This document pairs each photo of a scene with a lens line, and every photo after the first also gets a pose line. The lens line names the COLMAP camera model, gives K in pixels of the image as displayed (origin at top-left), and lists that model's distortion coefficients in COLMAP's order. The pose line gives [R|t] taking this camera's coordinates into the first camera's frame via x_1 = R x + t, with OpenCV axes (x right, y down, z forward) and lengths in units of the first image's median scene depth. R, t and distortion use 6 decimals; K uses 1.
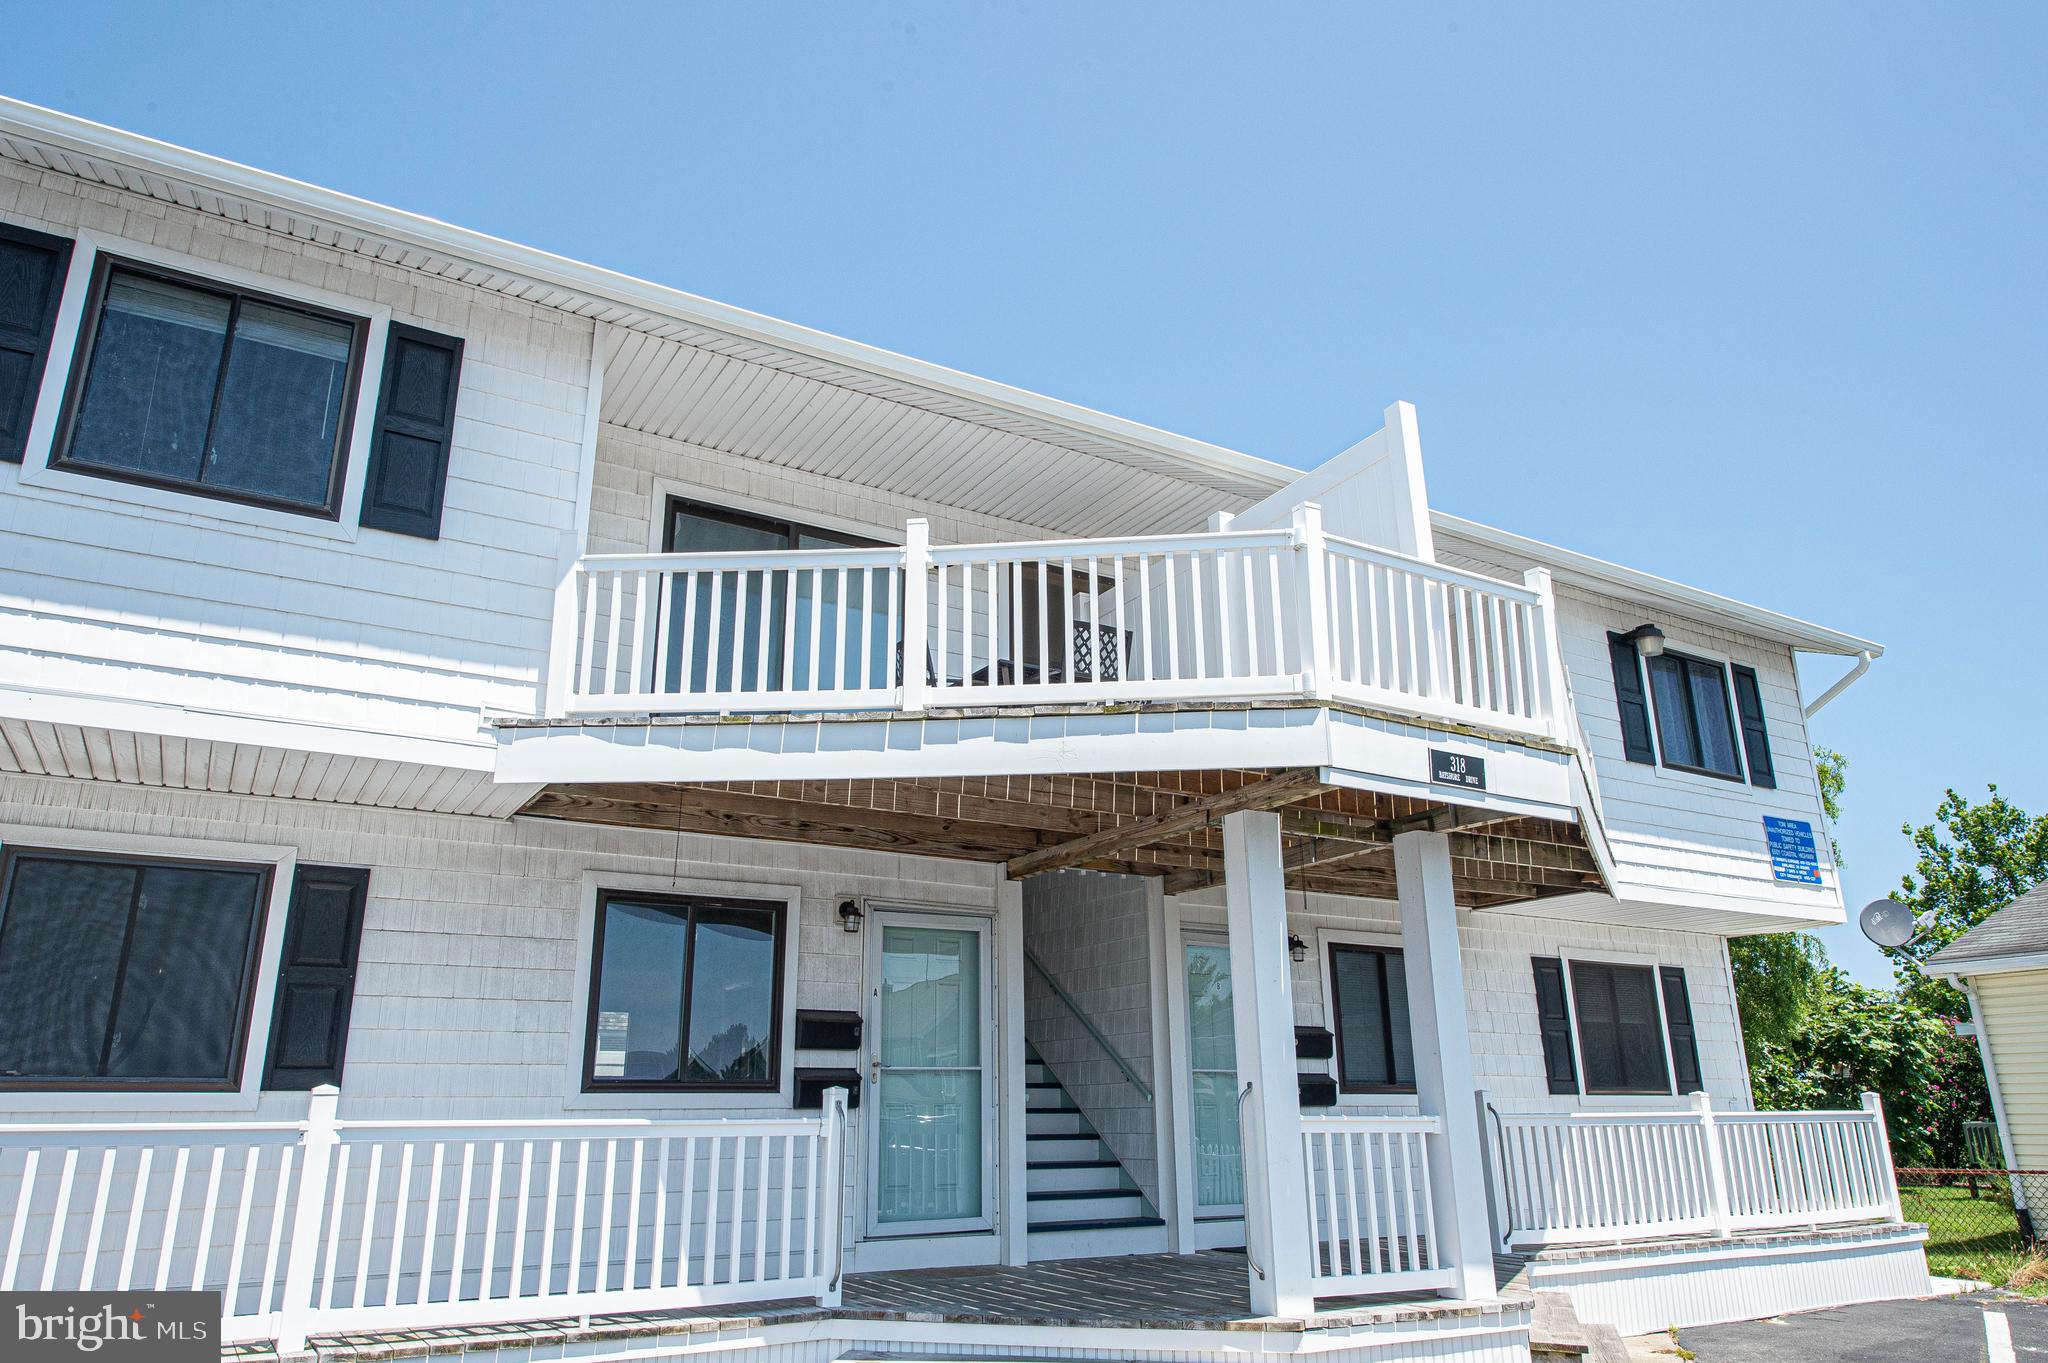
lens RADIAL K [[1354.6, 0, 1024.0], [0, 1354.6, 681.5], [0, 0, 1]] dist [0.002541, -0.000620]
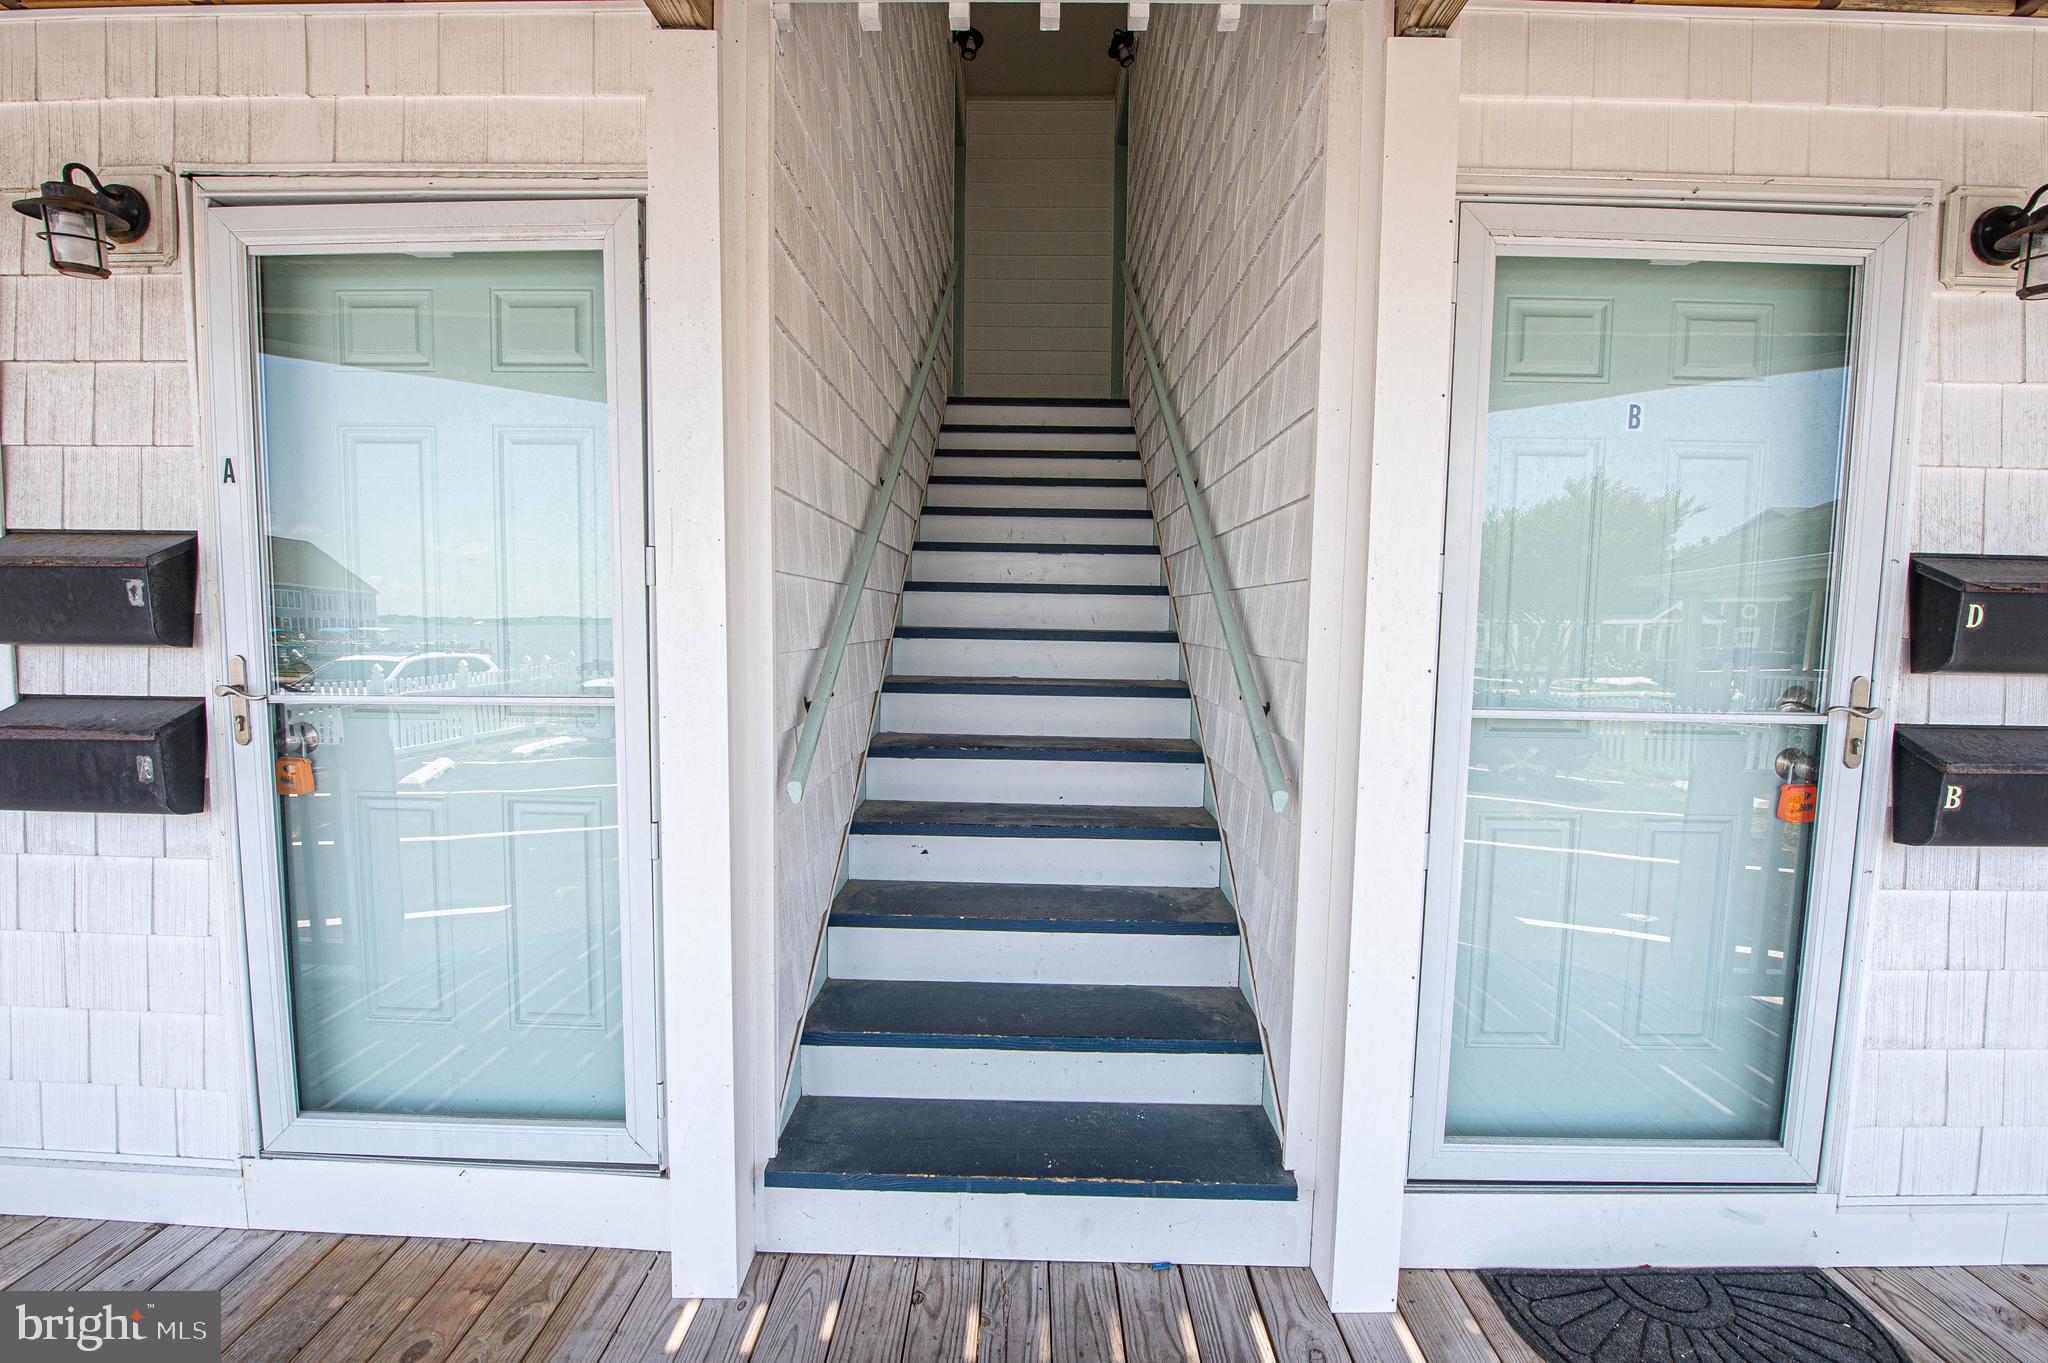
lens RADIAL K [[867.5, 0, 1024.0], [0, 867.5, 681.5], [0, 0, 1]] dist [-0.020339, -0.000564]
pose [[0.852838, 0.063736, -0.518271, 0.147481], [0.138926, 0.929056, 0.342863, 0.221979], [0.503355, -0.364408, 0.783480, 0.876602]]
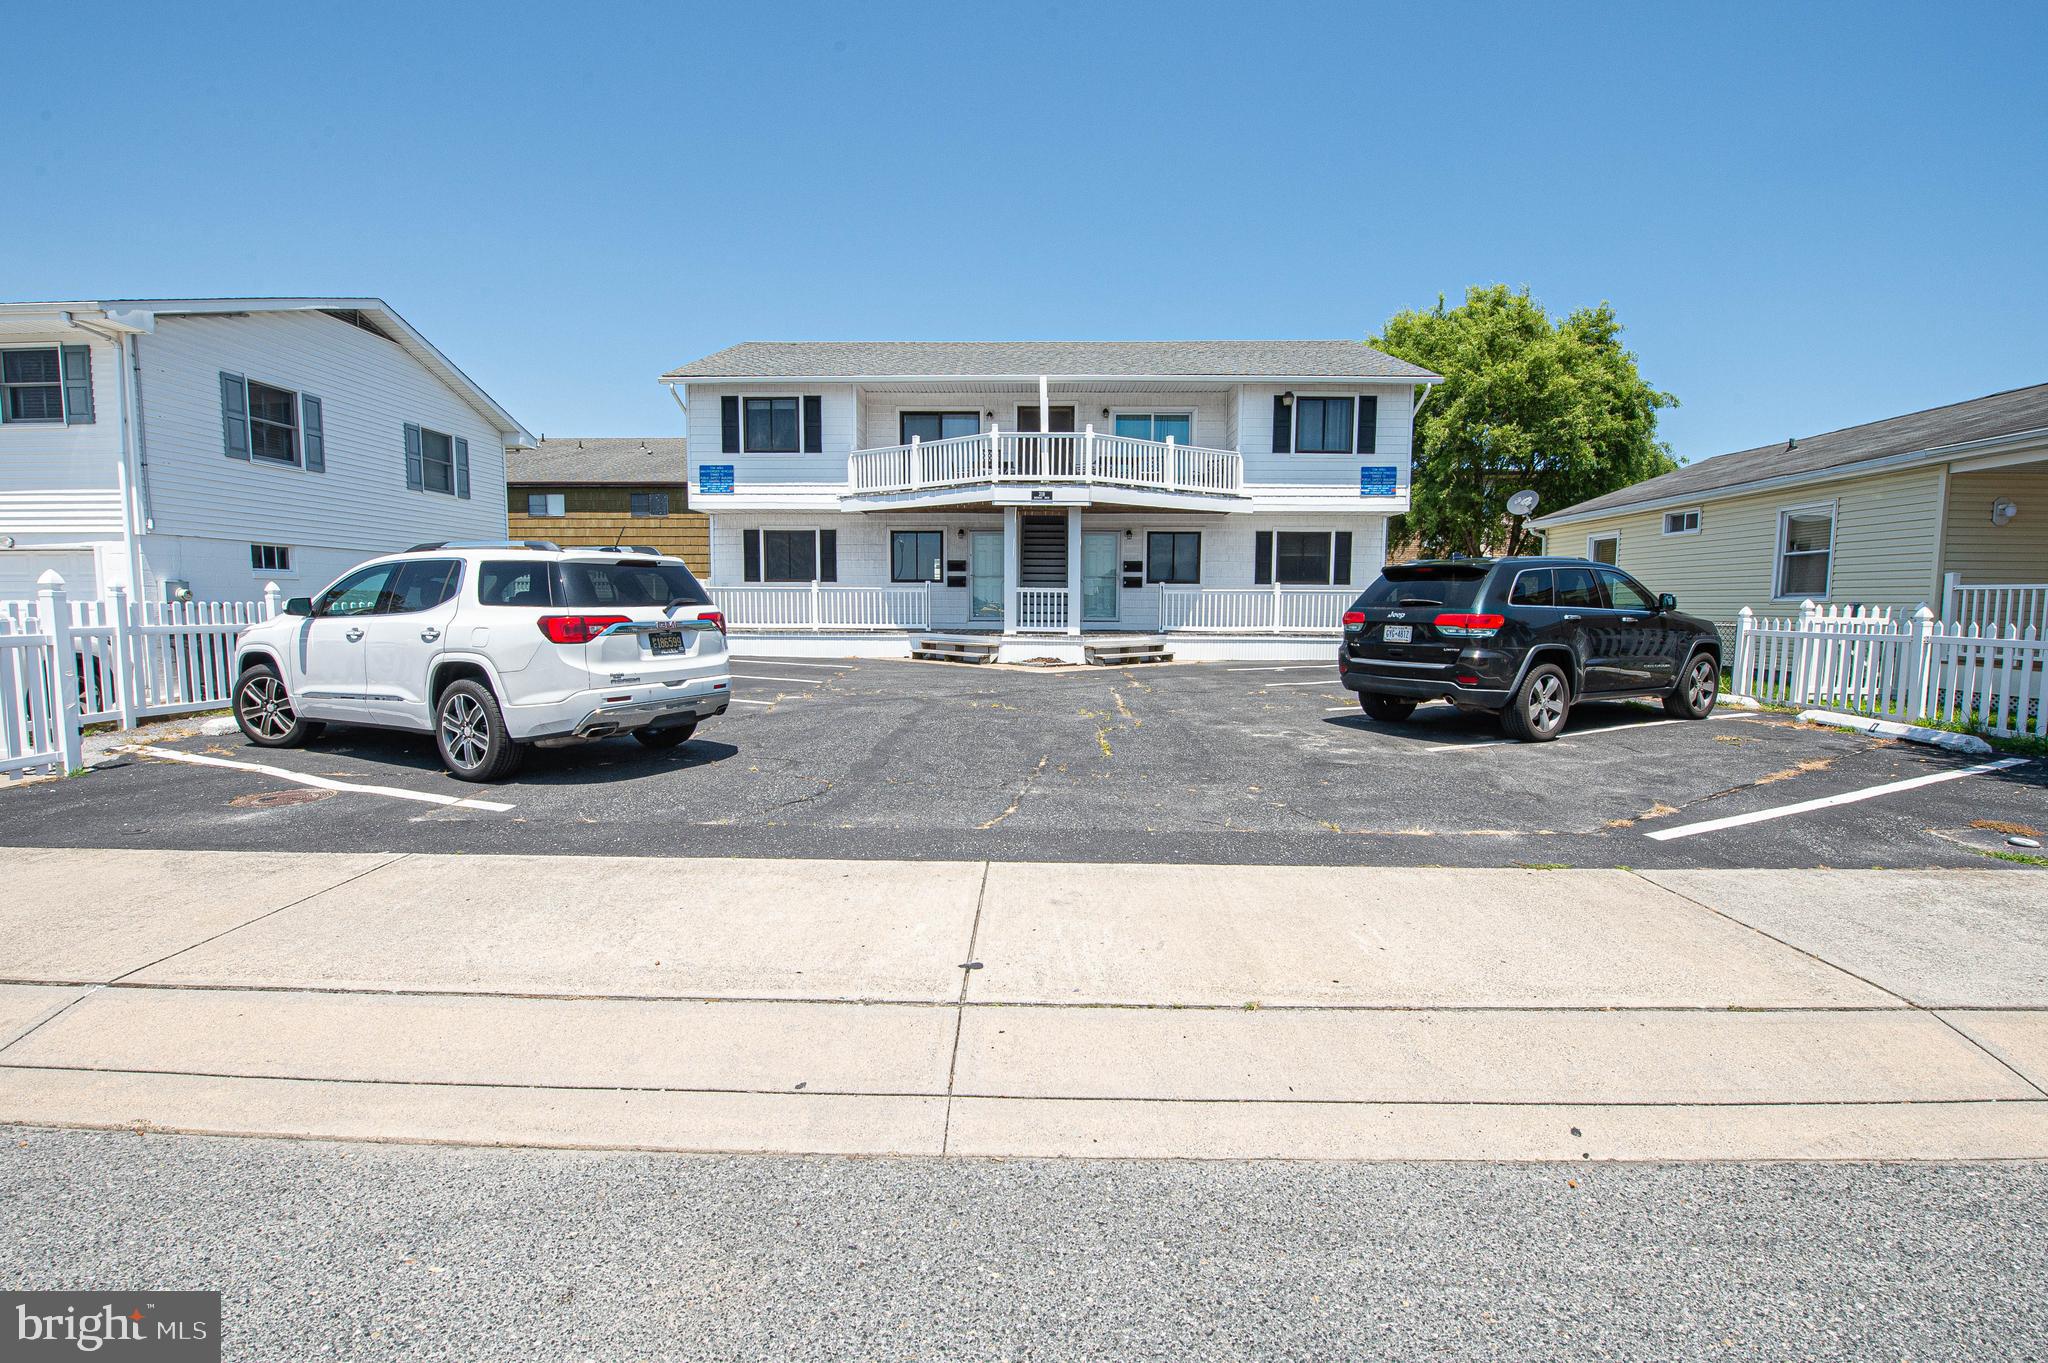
lens RADIAL K [[867.5, 0, 1024.0], [0, 867.5, 681.5], [0, 0, 1]] dist [-0.020339, -0.000564]
pose [[0.851689, 0.058760, -0.520743, 1.130517], [0.149445, 0.925198, 0.348819, -0.215456], [0.502287, -0.374908, 0.779200, -0.752367]]
